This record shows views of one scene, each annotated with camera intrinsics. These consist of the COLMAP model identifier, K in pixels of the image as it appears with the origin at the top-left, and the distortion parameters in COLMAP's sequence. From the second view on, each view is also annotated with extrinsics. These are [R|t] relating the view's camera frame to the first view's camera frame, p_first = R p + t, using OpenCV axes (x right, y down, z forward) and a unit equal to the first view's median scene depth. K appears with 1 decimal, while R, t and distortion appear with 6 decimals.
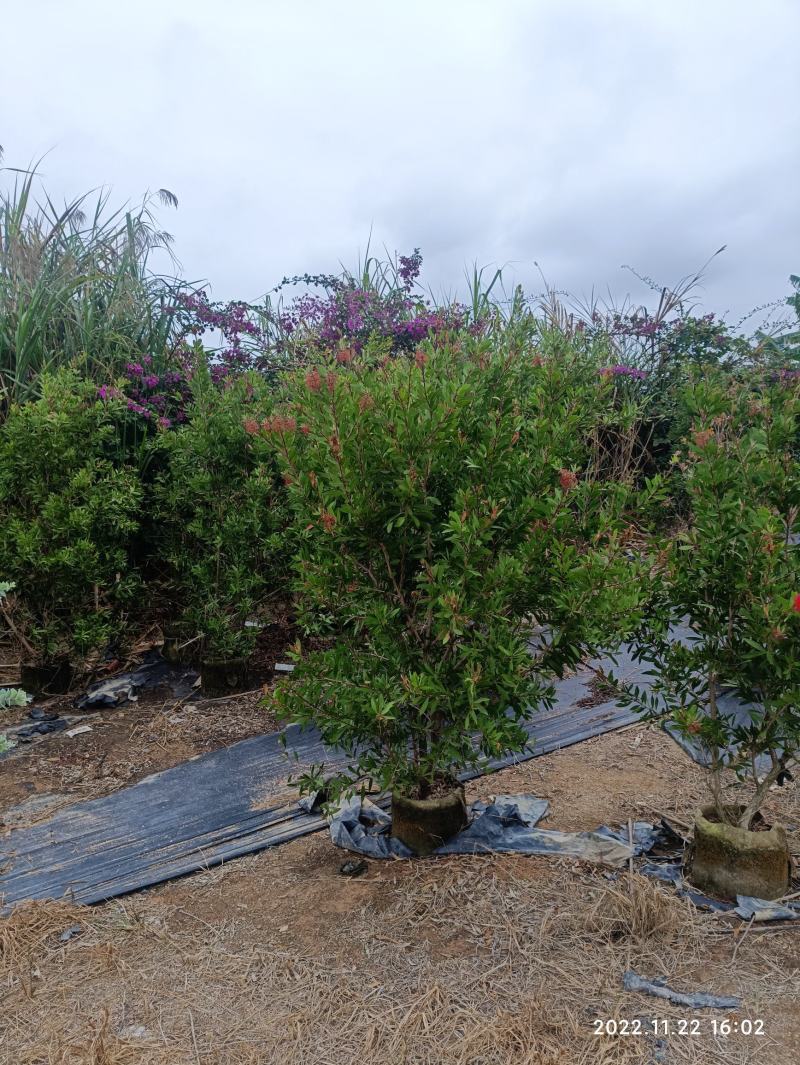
lens RADIAL K [[797.8, 0, 371.1], [0, 797.8, 505.7], [0, 0, 1]] dist [0.029063, -0.076581]
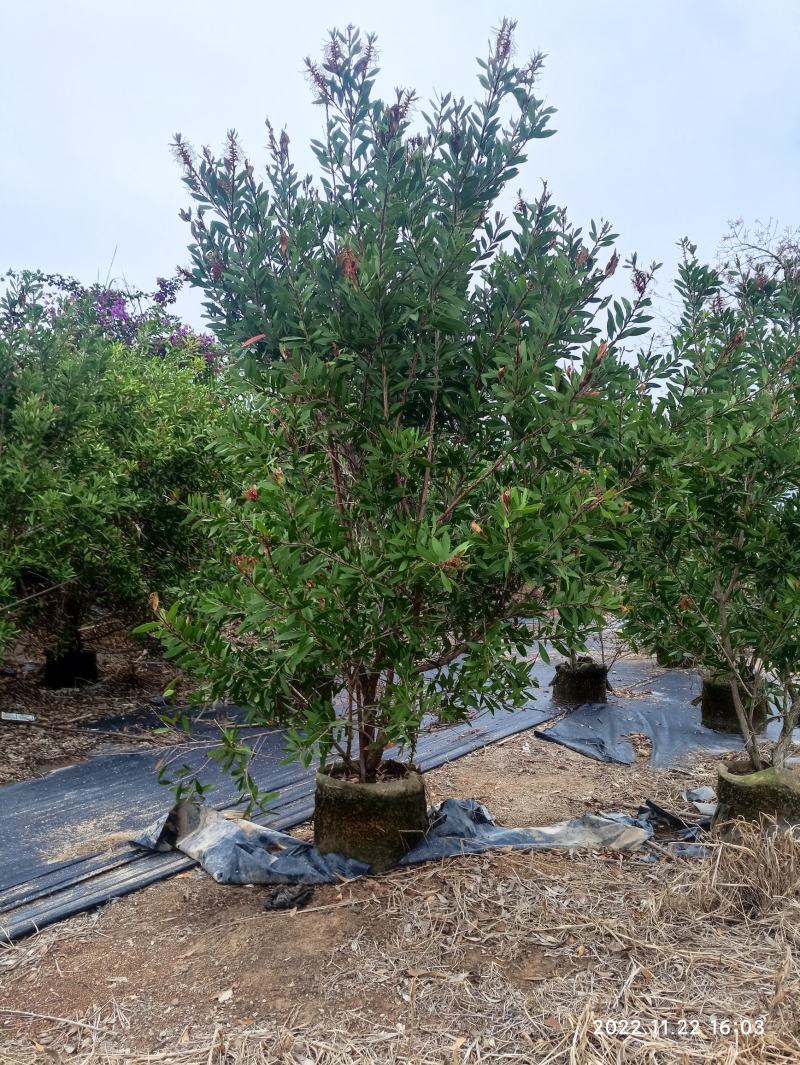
lens RADIAL K [[804.0, 0, 367.7], [0, 804.0, 528.9], [0, 0, 1]] dist [-0.004002, -0.008145]
pose [[0.910086, 0.077038, 0.407196, -0.211011], [-0.014605, 0.987922, -0.154263, 0.237308], [-0.414162, 0.134445, 0.900219, 0.340964]]
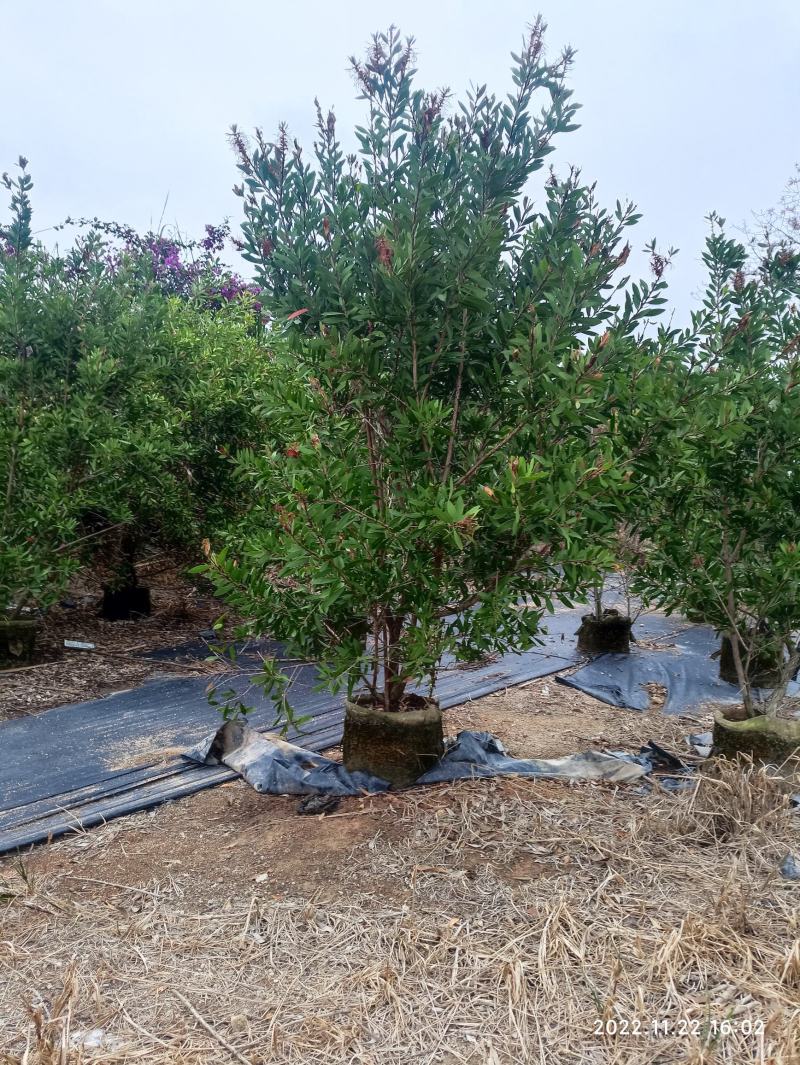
lens RADIAL K [[804.0, 0, 367.7], [0, 804.0, 528.9], [0, 0, 1]] dist [-0.004002, -0.008145]
pose [[0.929319, 0.077545, 0.361044, -0.226543], [-0.050249, 0.995164, -0.084401, 0.236567], [-0.365843, 0.060294, 0.928722, 0.275735]]
